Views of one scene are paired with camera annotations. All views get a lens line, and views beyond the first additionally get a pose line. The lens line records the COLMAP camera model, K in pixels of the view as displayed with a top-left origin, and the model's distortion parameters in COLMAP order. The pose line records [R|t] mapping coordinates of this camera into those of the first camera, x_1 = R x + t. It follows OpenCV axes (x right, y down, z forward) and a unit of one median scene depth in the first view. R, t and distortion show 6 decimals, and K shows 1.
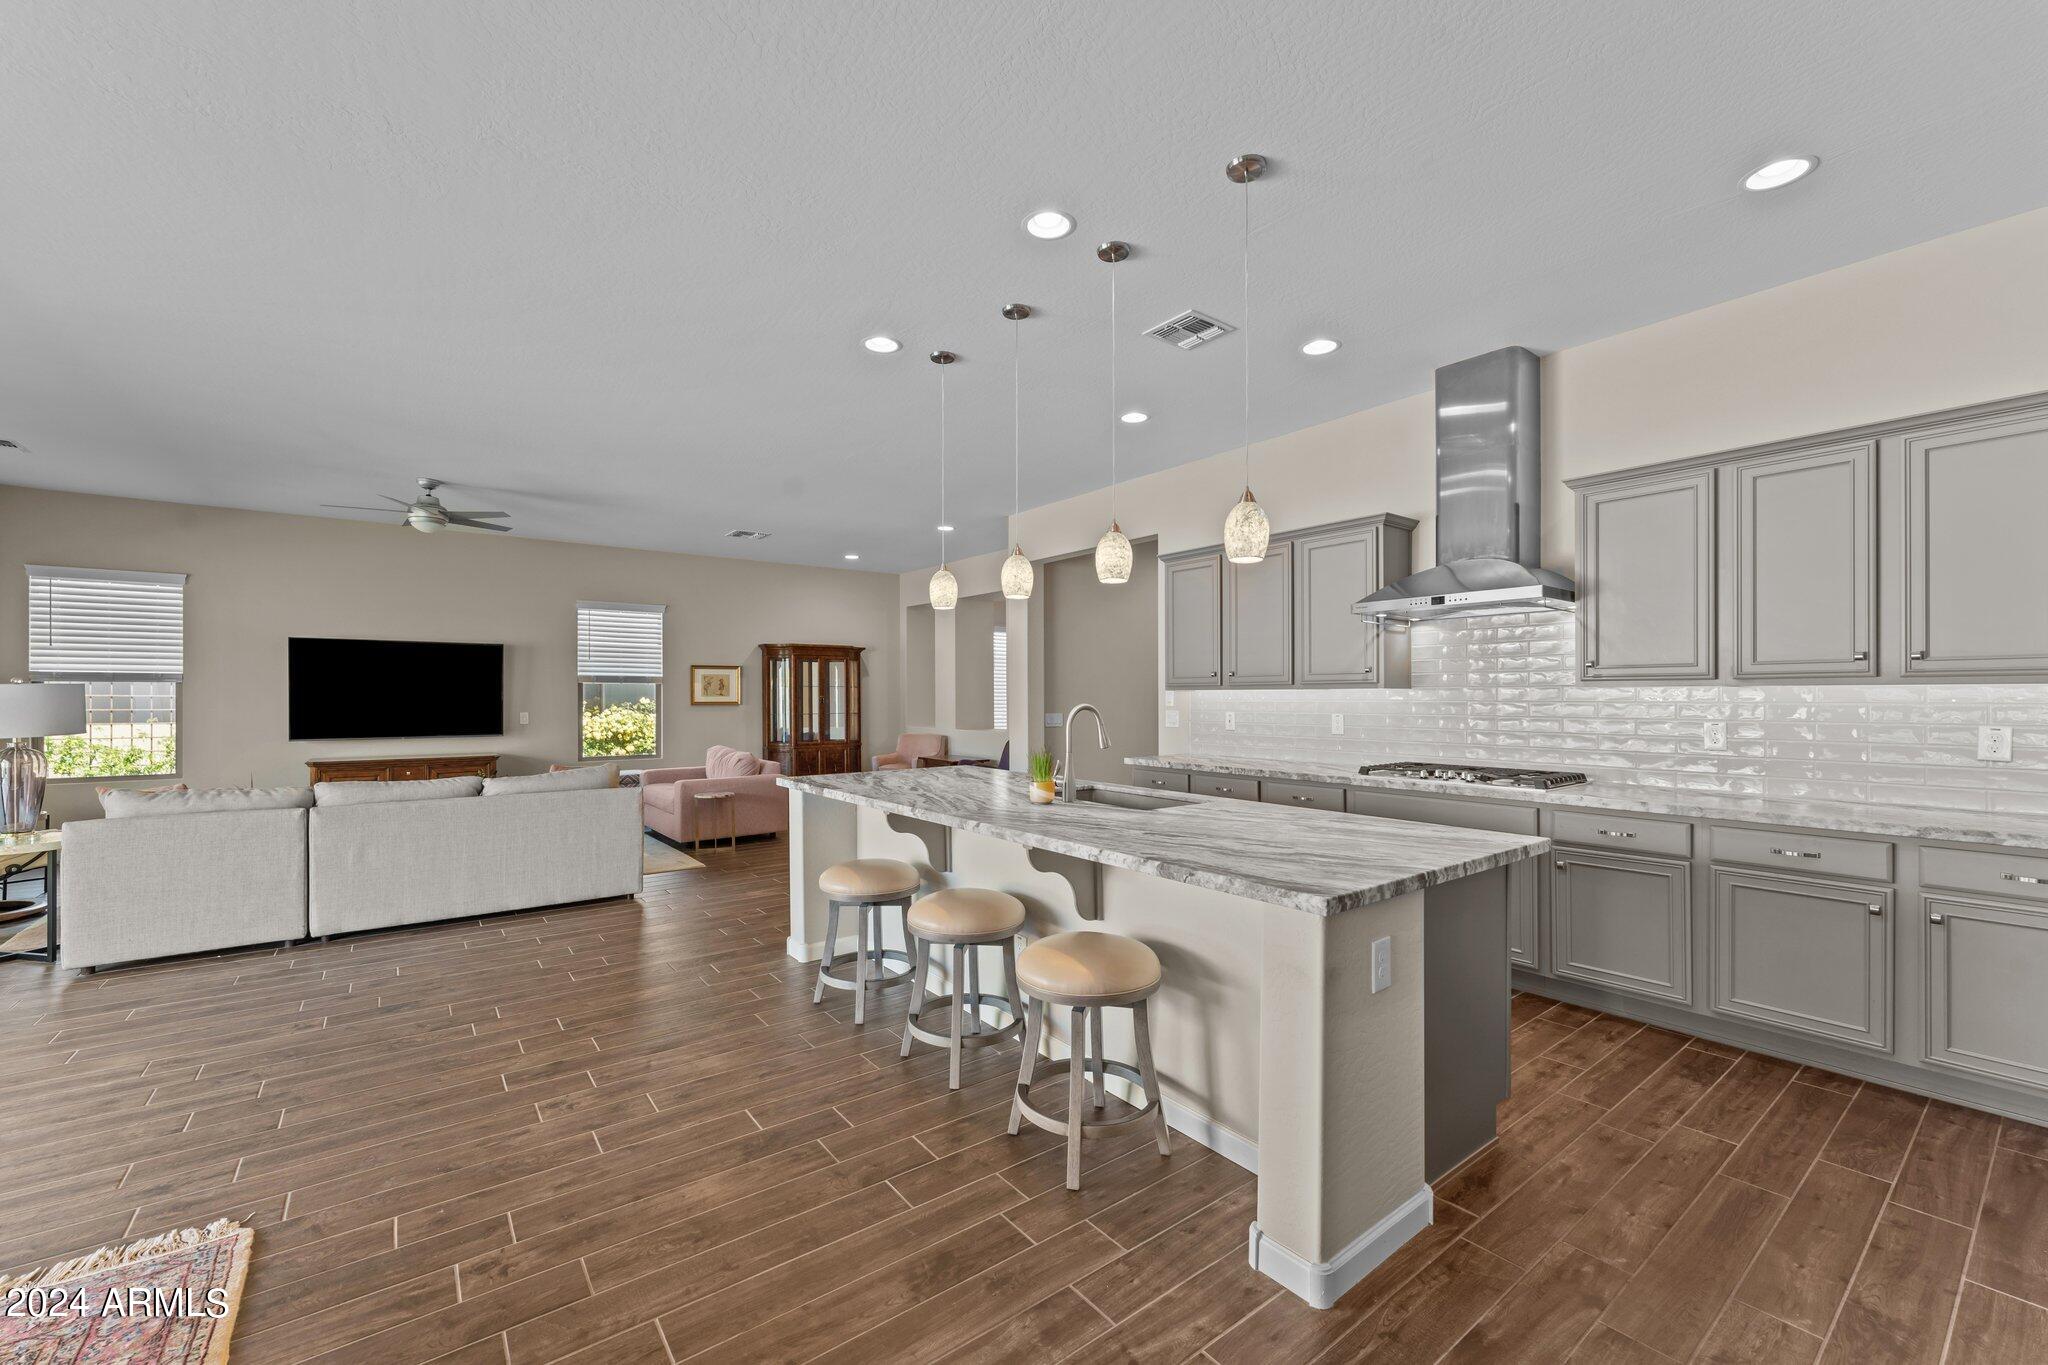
lens RADIAL K [[815.4, 0, 1020.6], [0, 815.4, 695.3], [0, 0, 1]] dist [-0.001340, 0.000059]
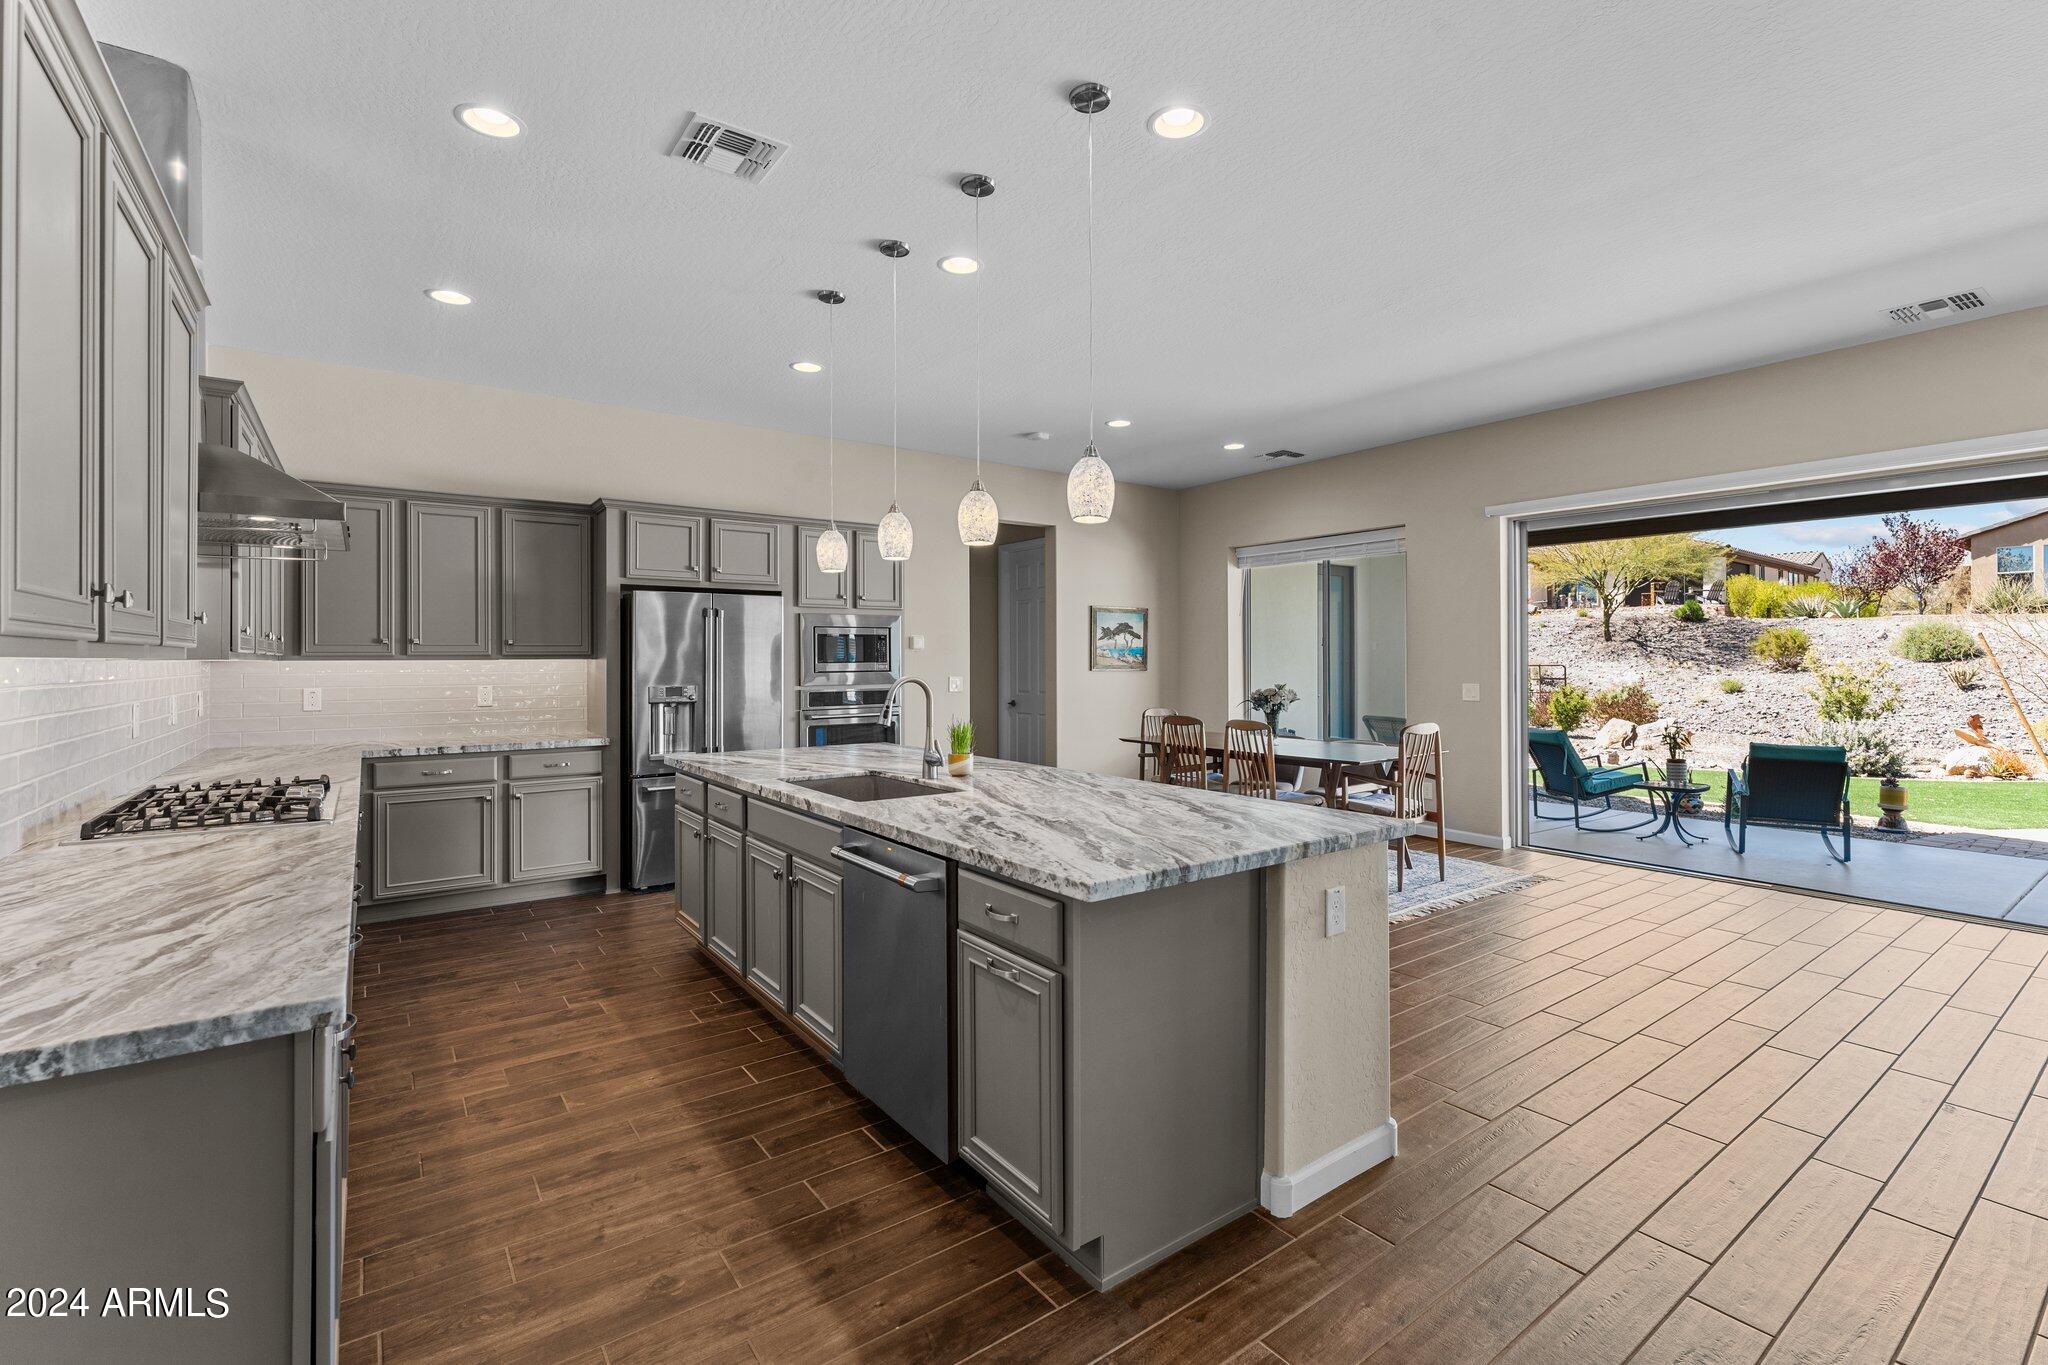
lens RADIAL K [[905.7, 0, 1030.9], [0, 905.7, 657.0], [0, 0, 1]] dist [-0.000208, -0.000583]
pose [[-0.999863, 0.005363, 0.015659, -0.061041], [0.005314, 0.999981, -0.003116, -0.006168], [-0.015675, -0.003032, -0.999873, 1.679774]]
